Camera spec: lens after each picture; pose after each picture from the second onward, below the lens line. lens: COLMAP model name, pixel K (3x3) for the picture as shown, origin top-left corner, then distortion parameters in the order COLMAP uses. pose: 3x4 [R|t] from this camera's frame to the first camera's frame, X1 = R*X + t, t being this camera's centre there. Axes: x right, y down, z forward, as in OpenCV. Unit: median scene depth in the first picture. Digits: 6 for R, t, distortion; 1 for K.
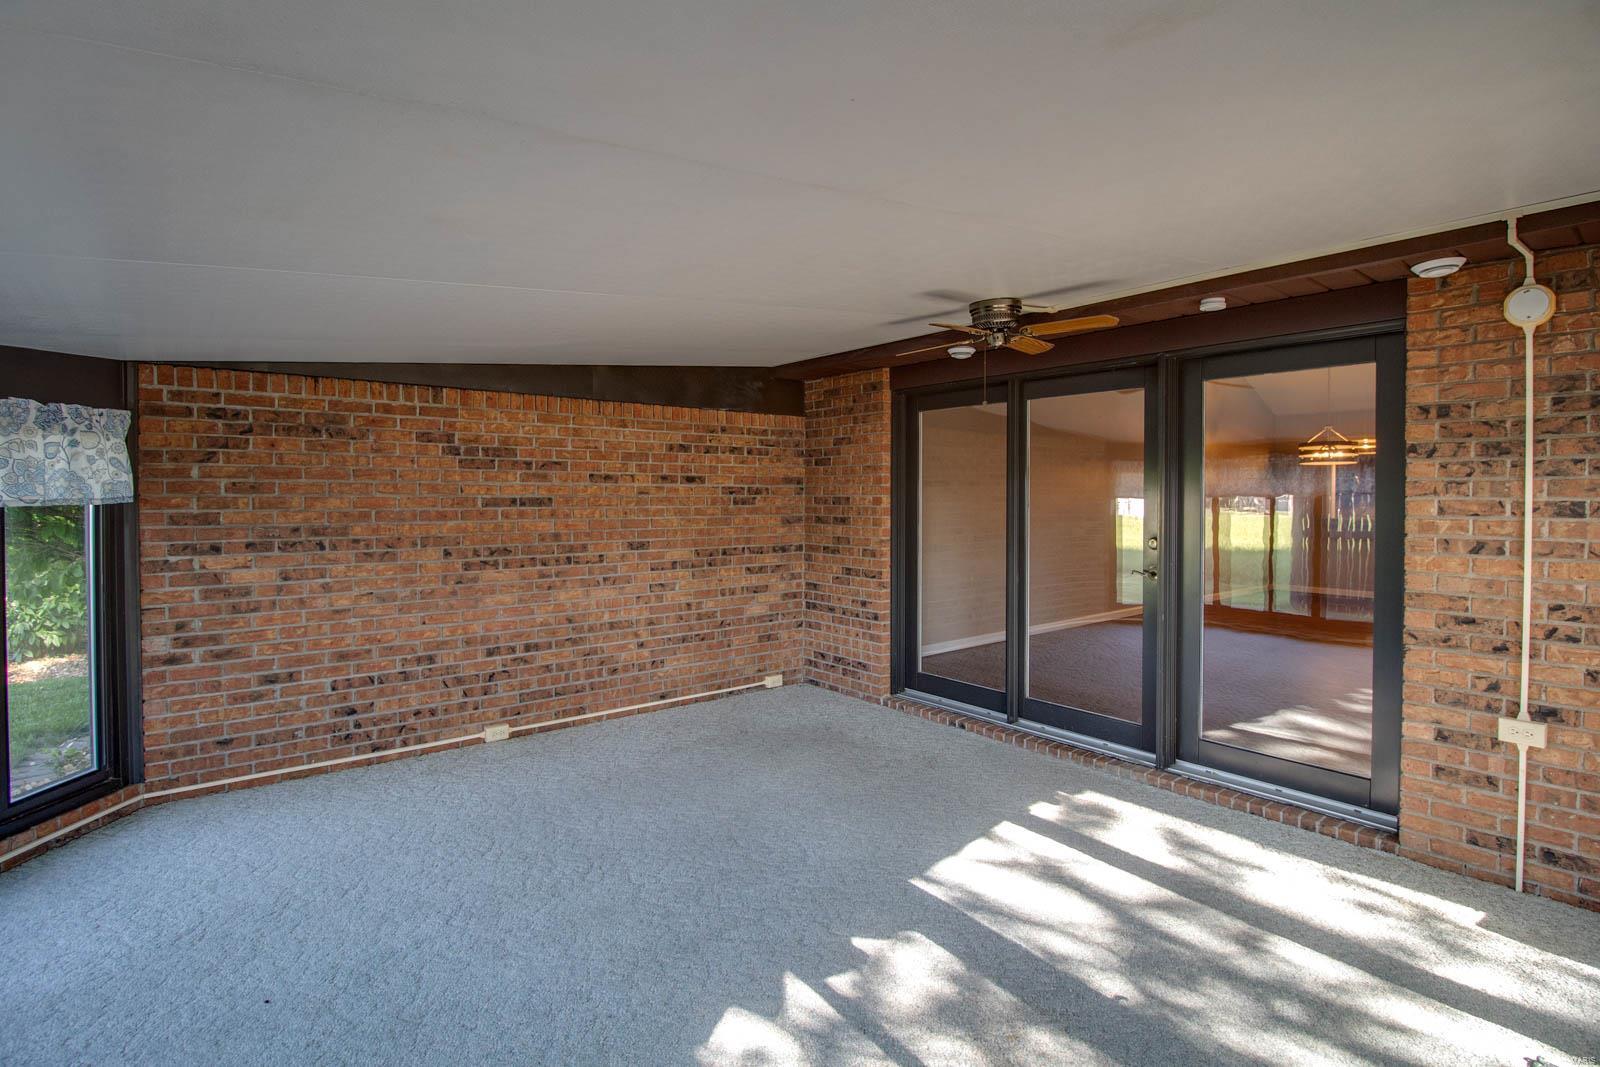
lens RADIAL K [[759.8, 0, 824.9], [0, 759.8, 503.1], [0, 0, 1]] dist [-0.018625, -0.000716]
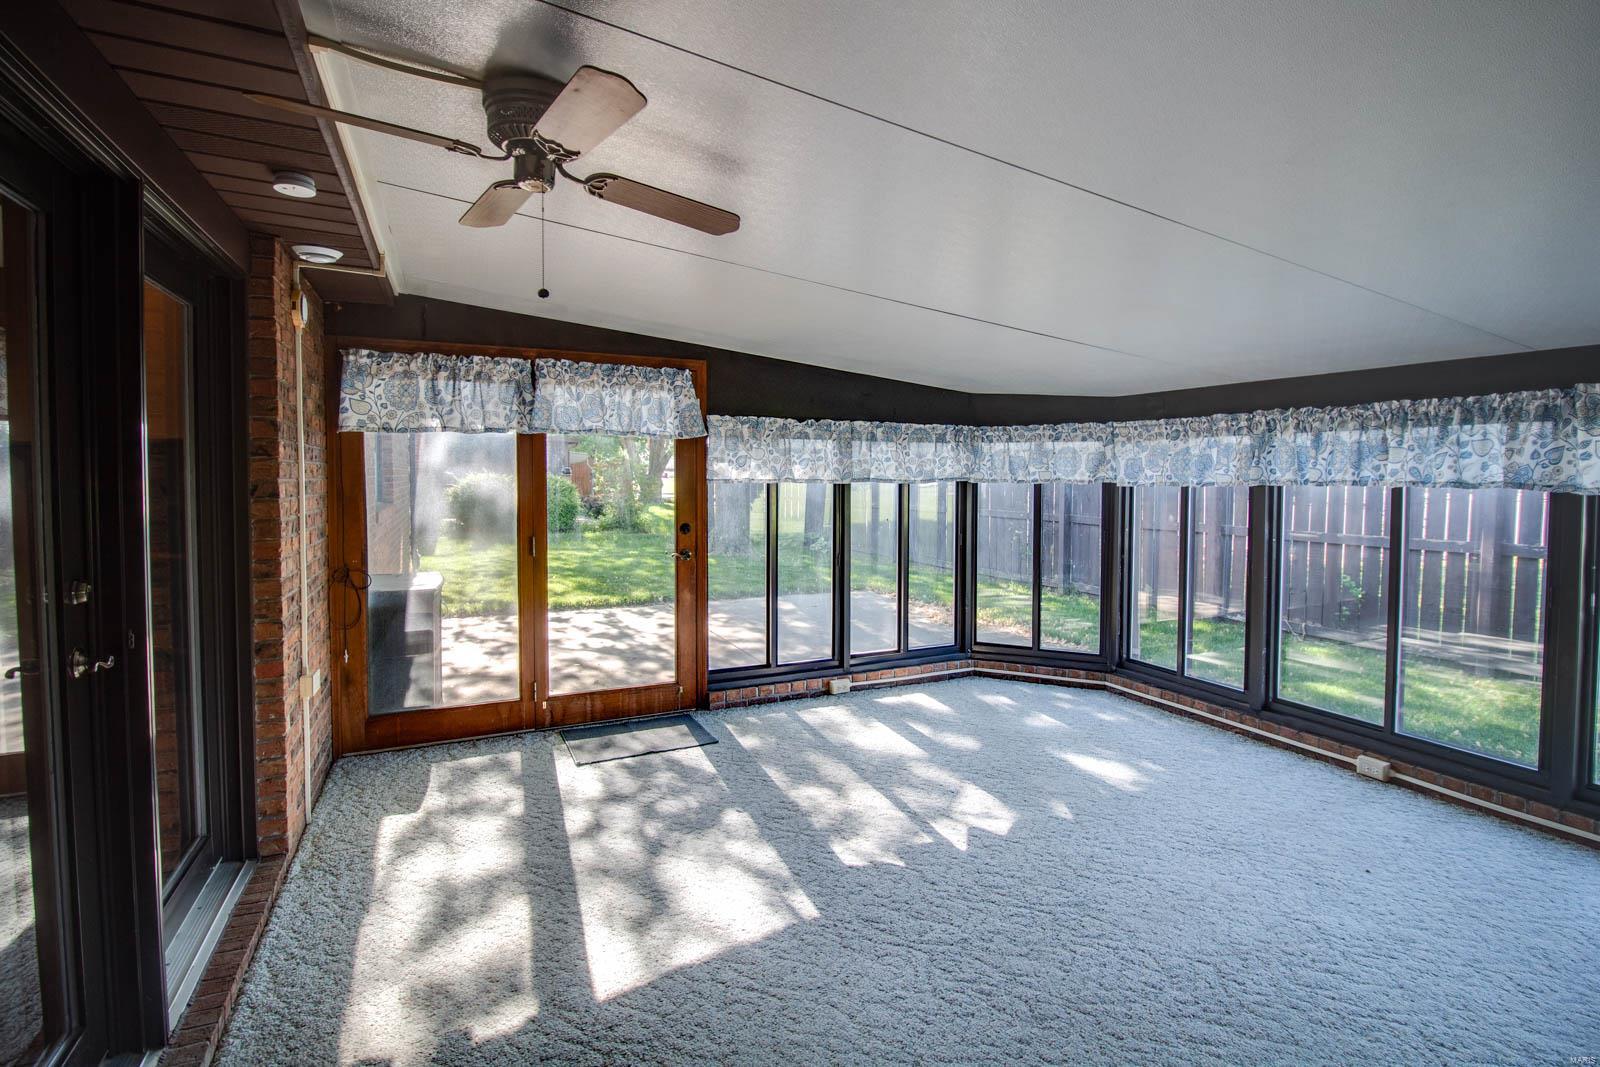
lens RADIAL K [[759.8, 0, 824.9], [0, 759.8, 503.1], [0, 0, 1]] dist [-0.018625, -0.000716]
pose [[-0.965920, 0.000310, 0.258841, -0.134636], [0.017362, 0.997825, 0.063596, -0.037329], [-0.258258, 0.065923, -0.963824, 1.971774]]
